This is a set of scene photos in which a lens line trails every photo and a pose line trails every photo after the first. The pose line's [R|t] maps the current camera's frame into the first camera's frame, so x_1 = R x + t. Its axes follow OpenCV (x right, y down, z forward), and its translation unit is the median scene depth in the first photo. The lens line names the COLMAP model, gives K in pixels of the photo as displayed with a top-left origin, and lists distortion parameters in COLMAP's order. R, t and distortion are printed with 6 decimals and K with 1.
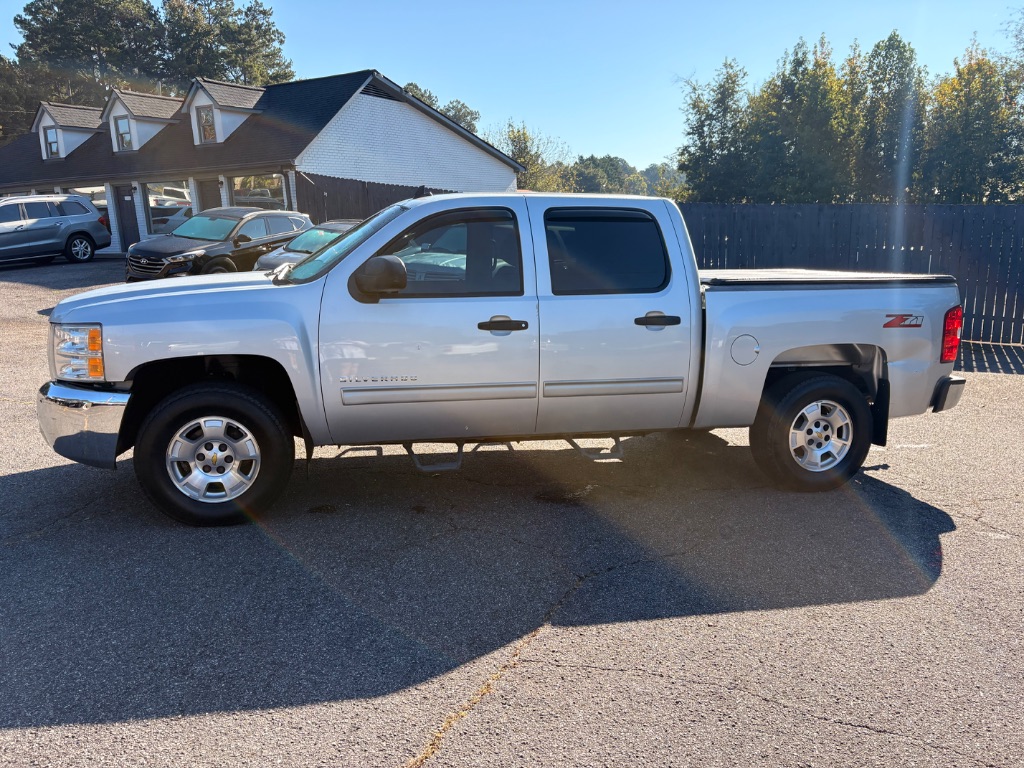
lens RADIAL K [[788.3, 0, 518.4], [0, 788.3, 384.7], [0, 0, 1]] dist [0.046989, -0.050204]
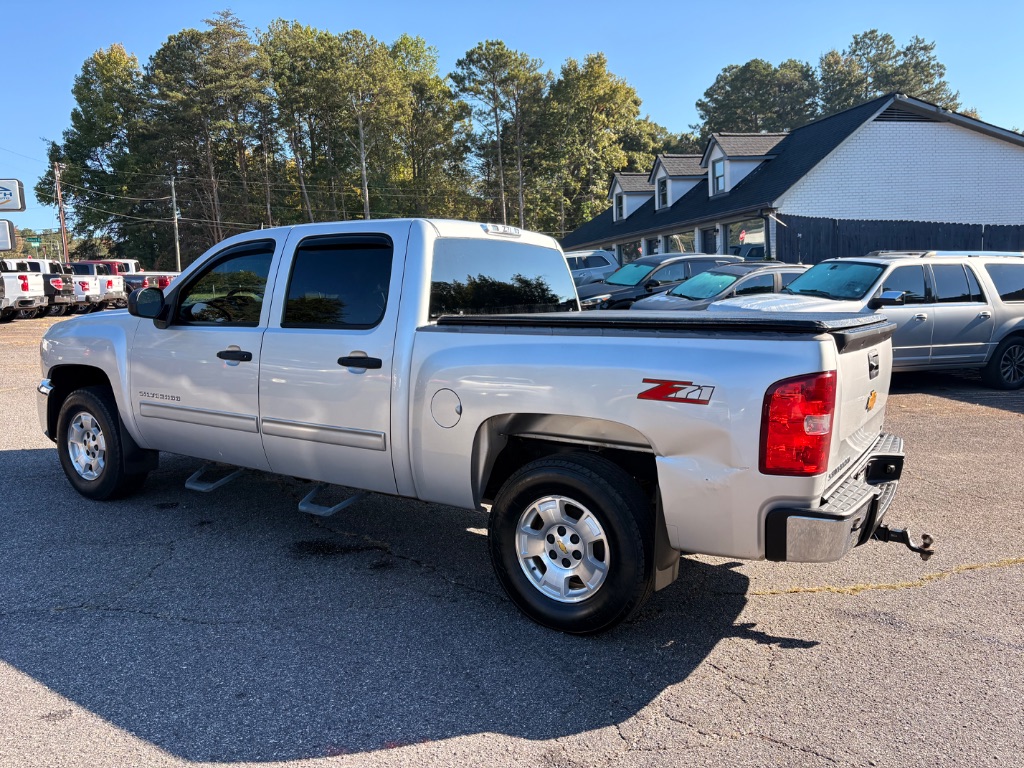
lens RADIAL K [[788.3, 0, 515.1], [0, 788.3, 385.0], [0, 0, 1]] dist [0.046989, -0.050204]
pose [[0.682612, 0.079174, -0.726479, 0.306747], [-0.122595, 0.992432, -0.007034, -0.023929], [0.720424, 0.093864, 0.687152, 0.180068]]
